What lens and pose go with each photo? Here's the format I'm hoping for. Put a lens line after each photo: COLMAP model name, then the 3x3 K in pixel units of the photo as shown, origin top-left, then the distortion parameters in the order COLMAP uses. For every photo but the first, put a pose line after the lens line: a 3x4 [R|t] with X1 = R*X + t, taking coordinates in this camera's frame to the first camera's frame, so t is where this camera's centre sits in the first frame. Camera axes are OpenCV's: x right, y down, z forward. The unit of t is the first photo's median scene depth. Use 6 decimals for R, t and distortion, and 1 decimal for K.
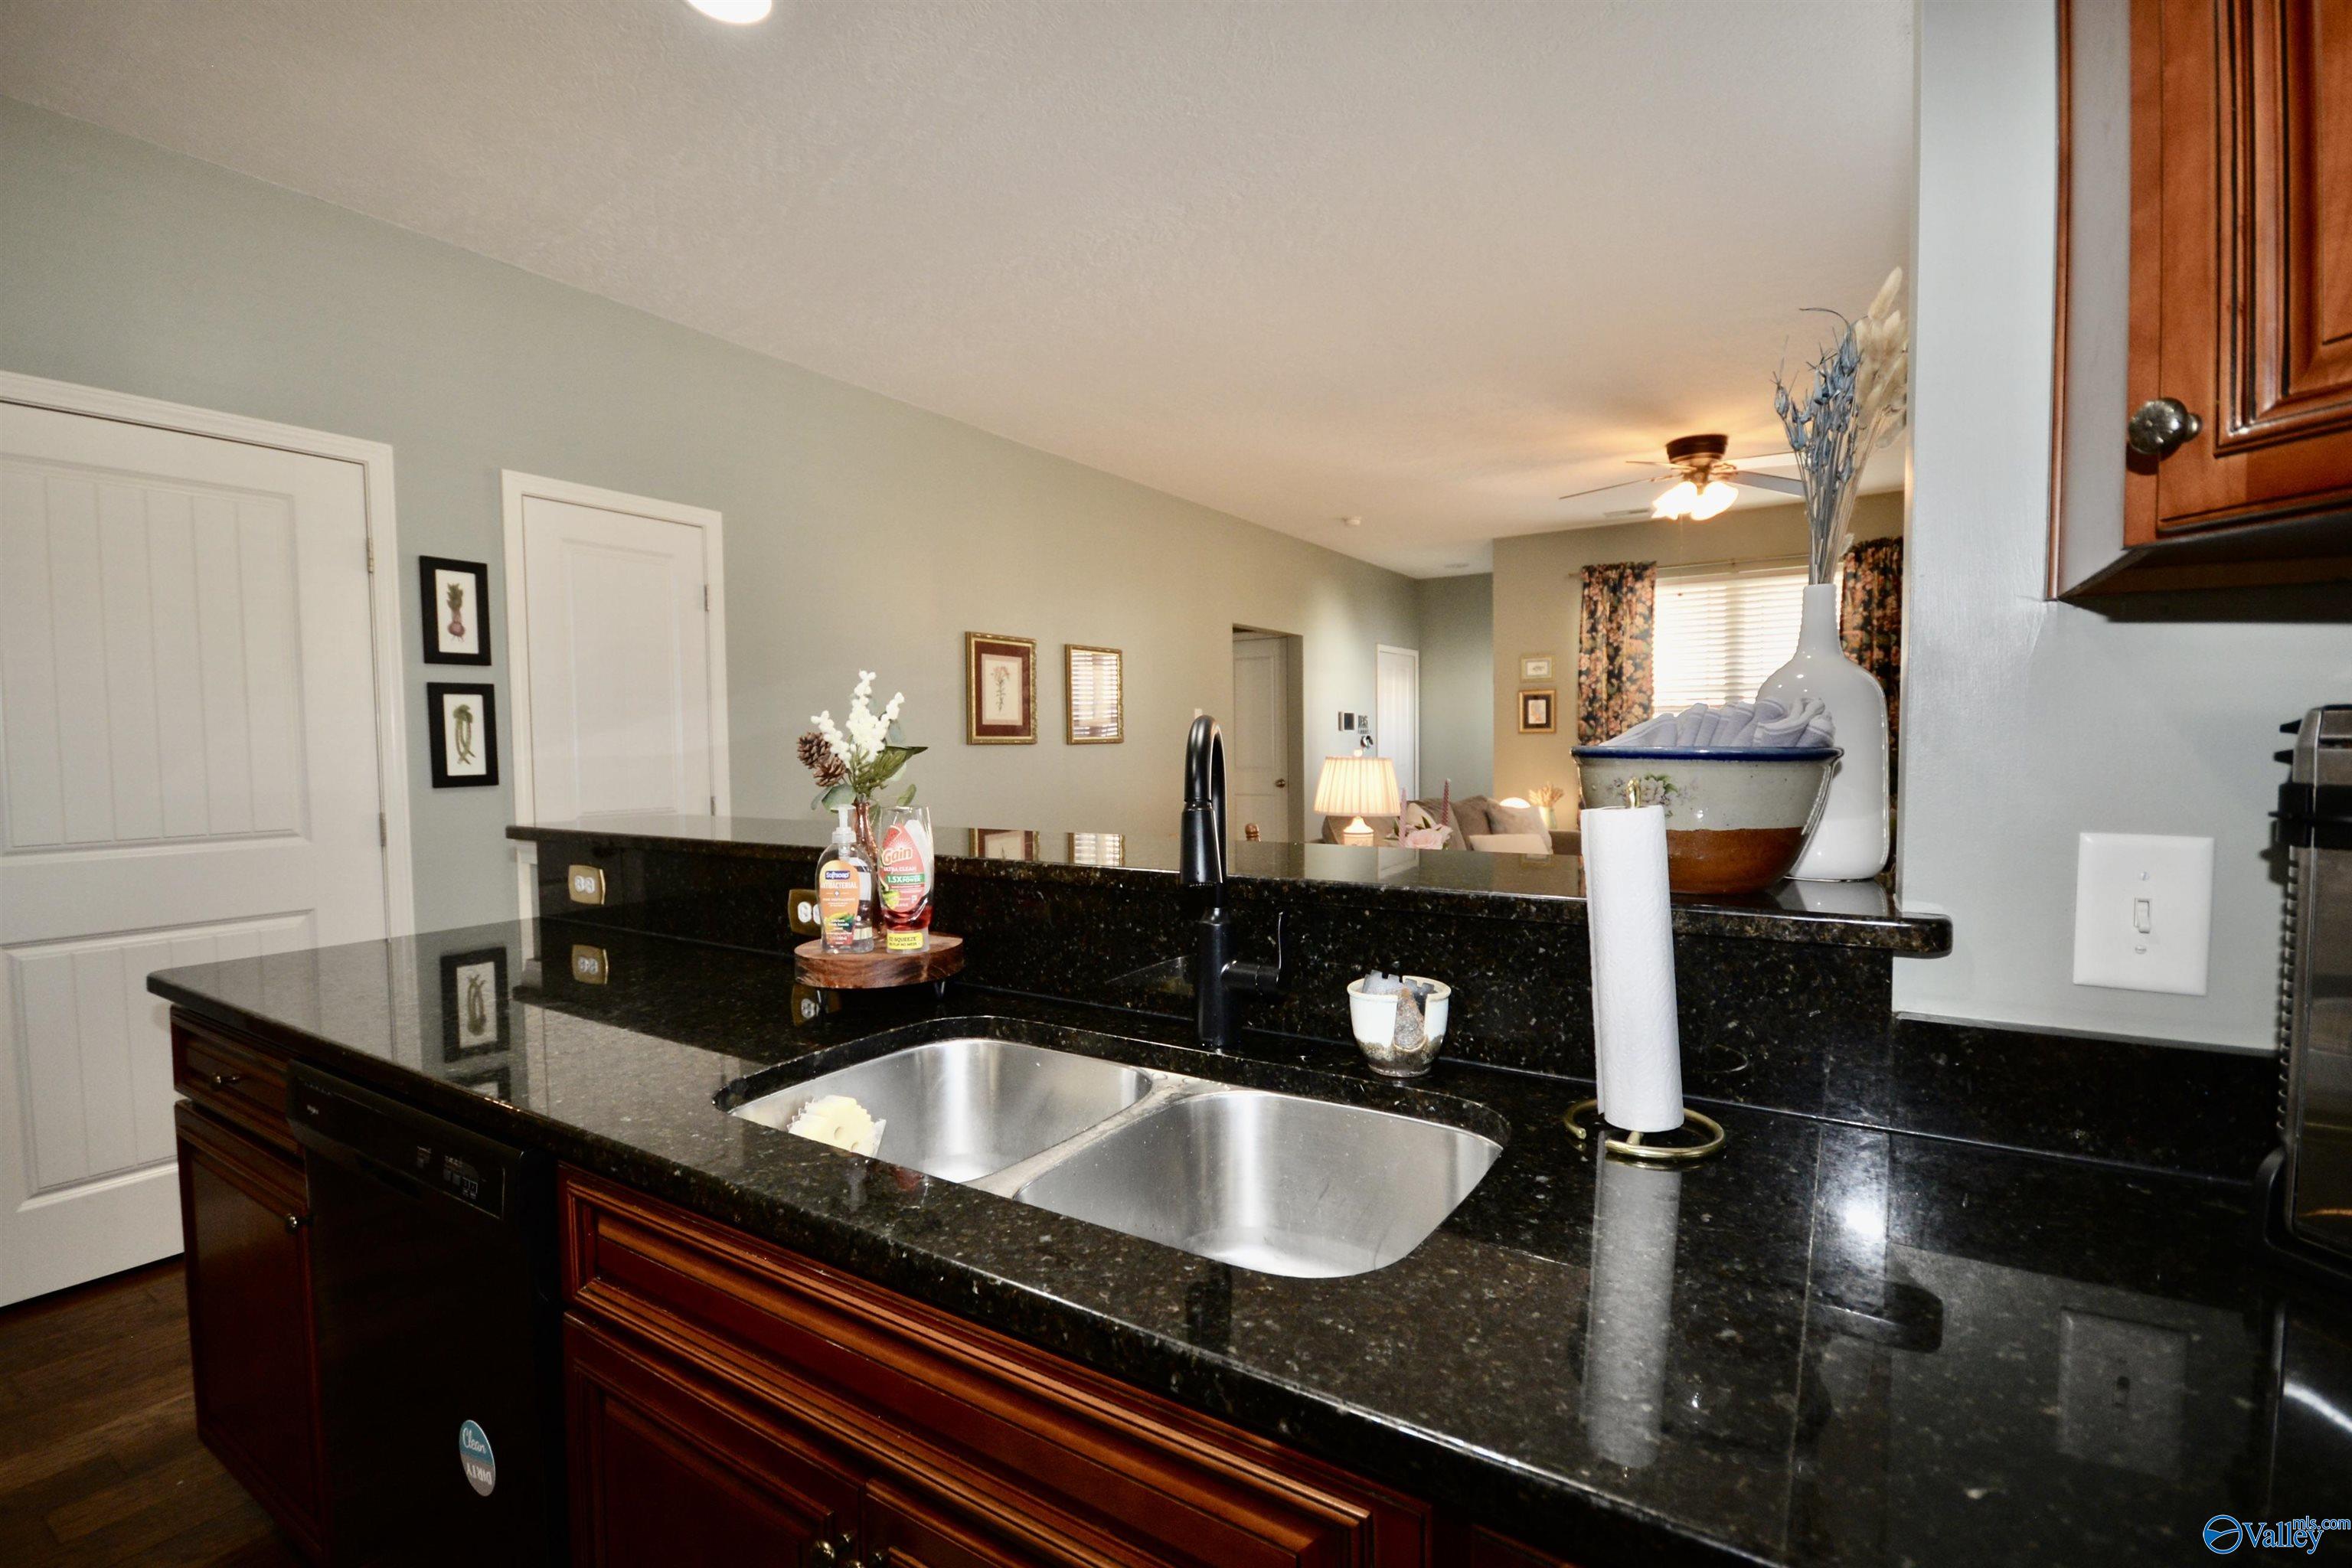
lens RADIAL K [[1045.4, 0, 1167.8], [0, 1045.4, 791.1], [0, 0, 1]] dist [-0.000343, -0.000331]
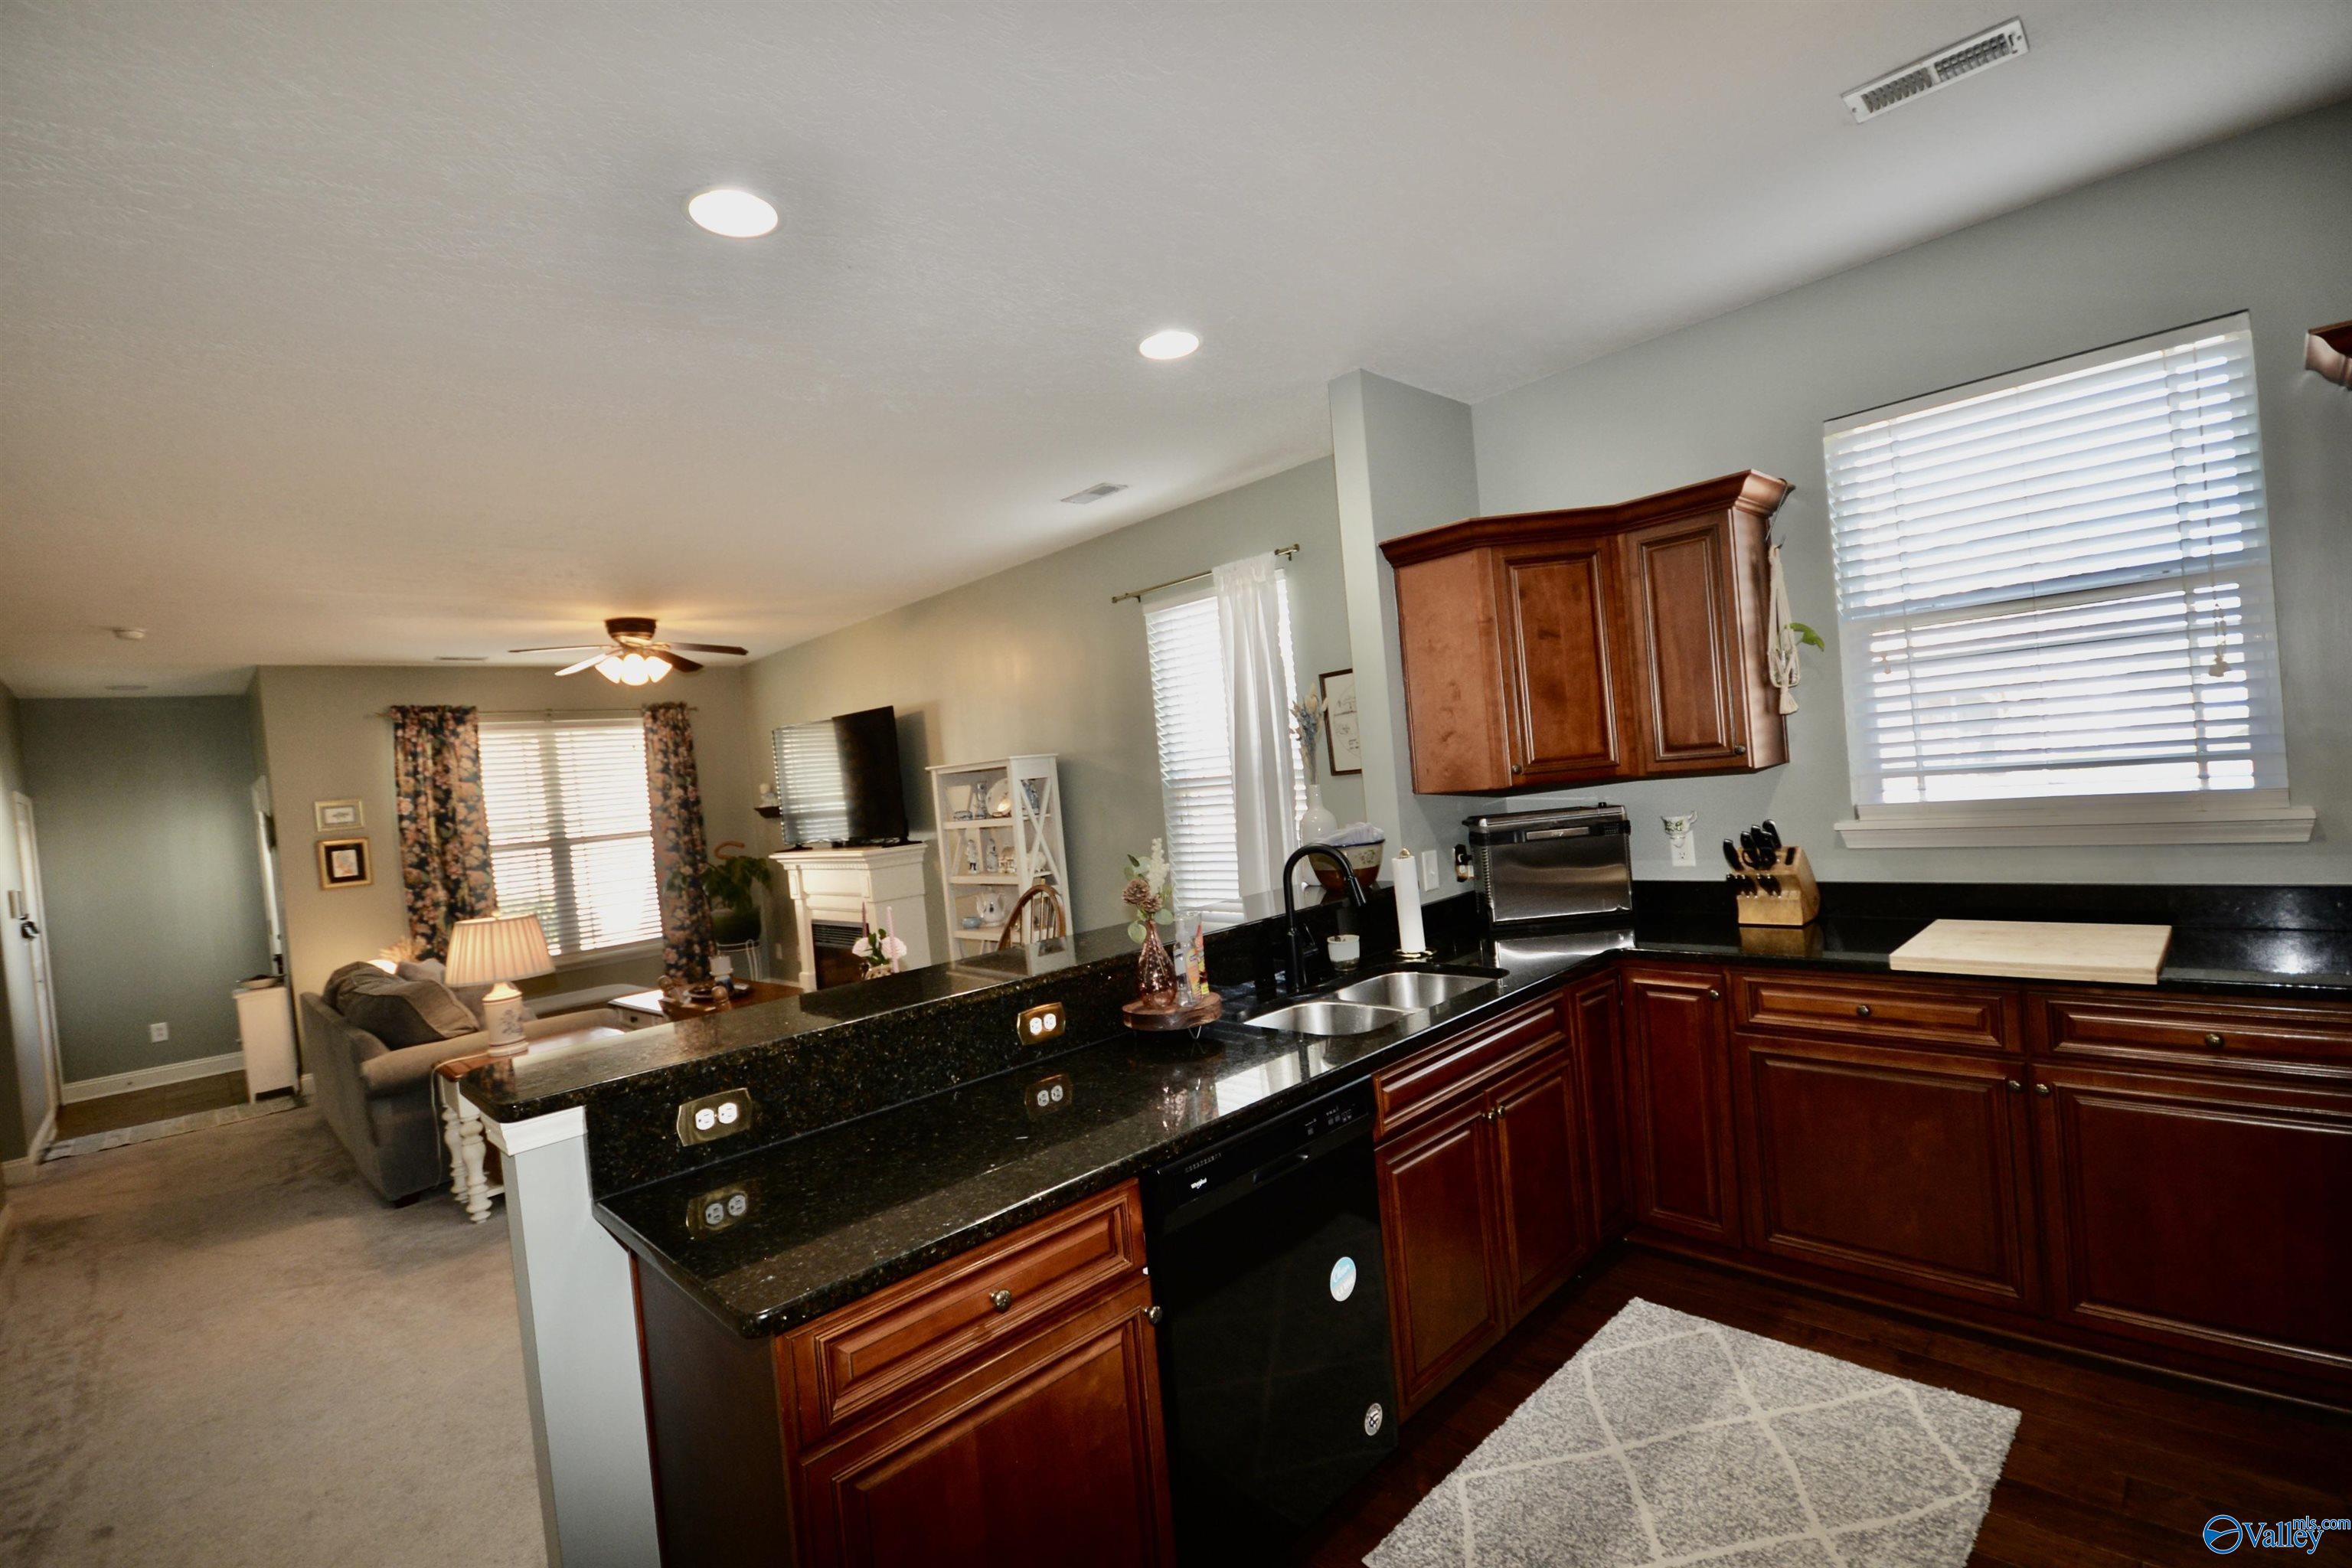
lens RADIAL K [[1045.8, 0, 1172.6], [0, 1045.8, 792.7], [0, 0, 1]] dist [0.013369, -0.012000]
pose [[0.222987, -0.025020, 0.974500, -0.394519], [0.137640, 0.990464, -0.006066, -0.036177], [-0.965055, 0.135483, 0.224304, 0.121556]]
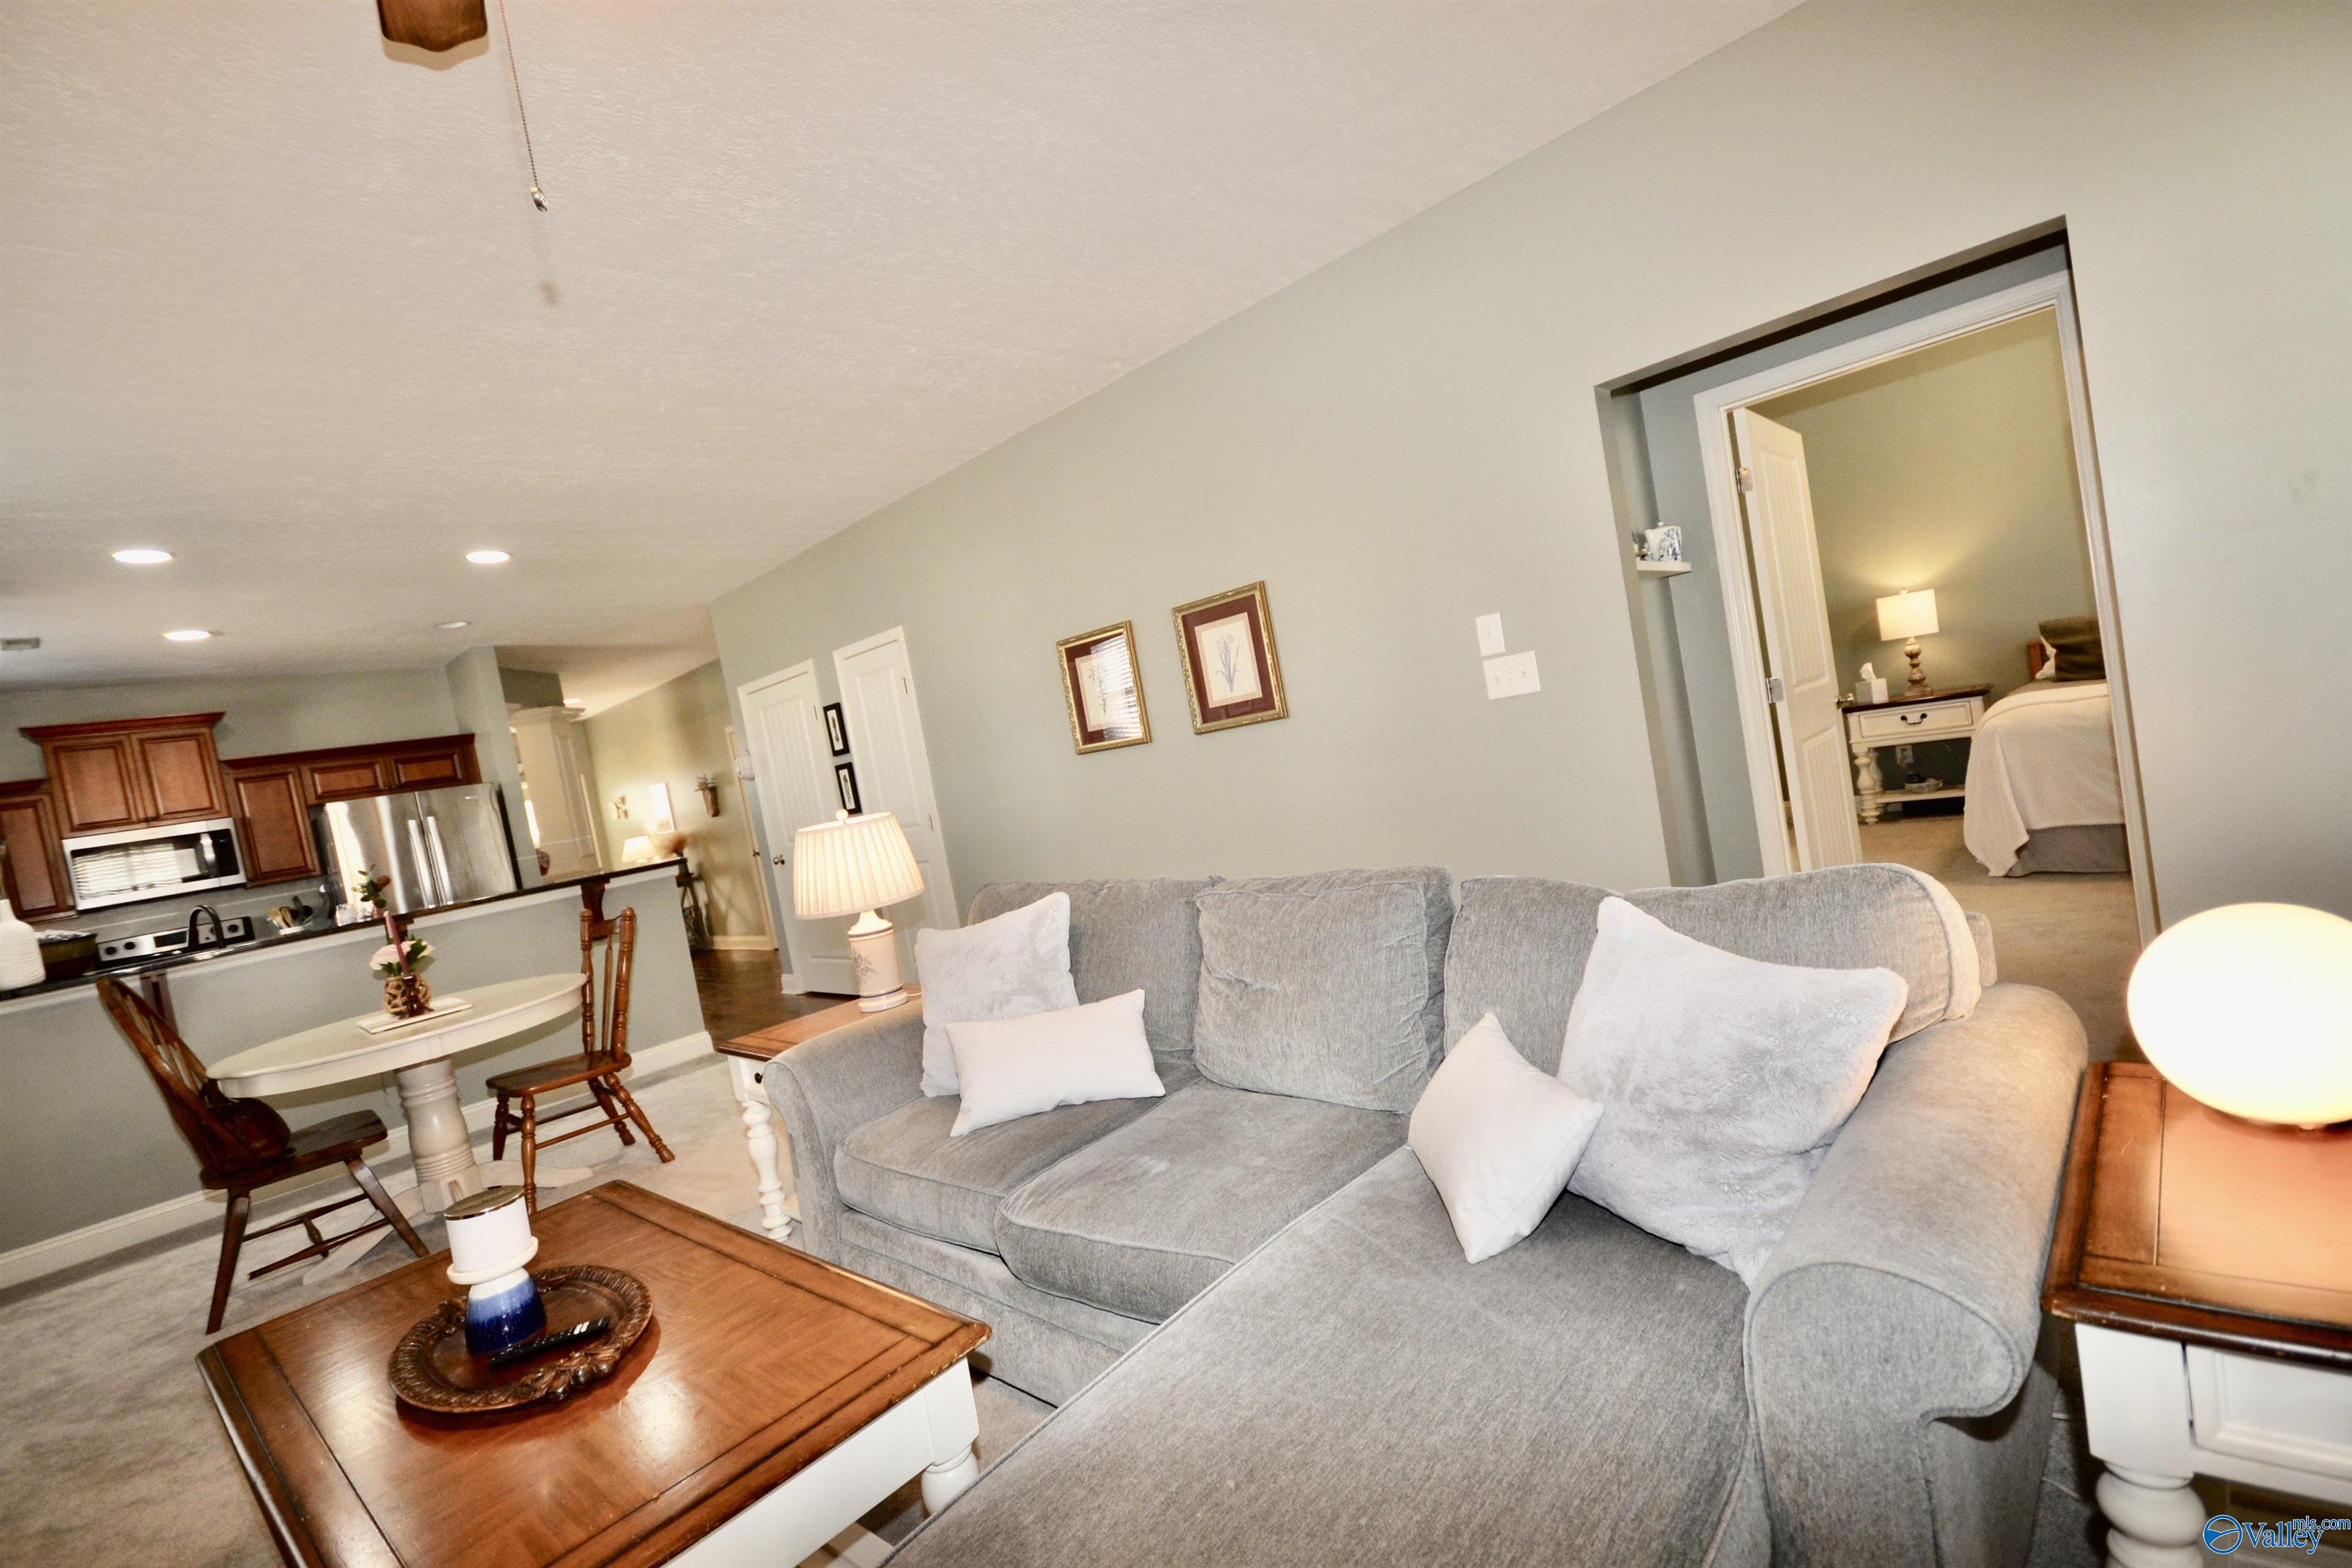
lens RADIAL K [[1049.1, 0, 1175.5], [0, 1049.1, 791.1], [0, 0, 1]] dist [0.002326, -0.003173]
pose [[-0.181166, 0.092567, -0.979086, 0.526523], [0.132257, 0.988810, 0.069014, -0.046708], [0.974519, -0.116988, -0.191381, 0.883260]]
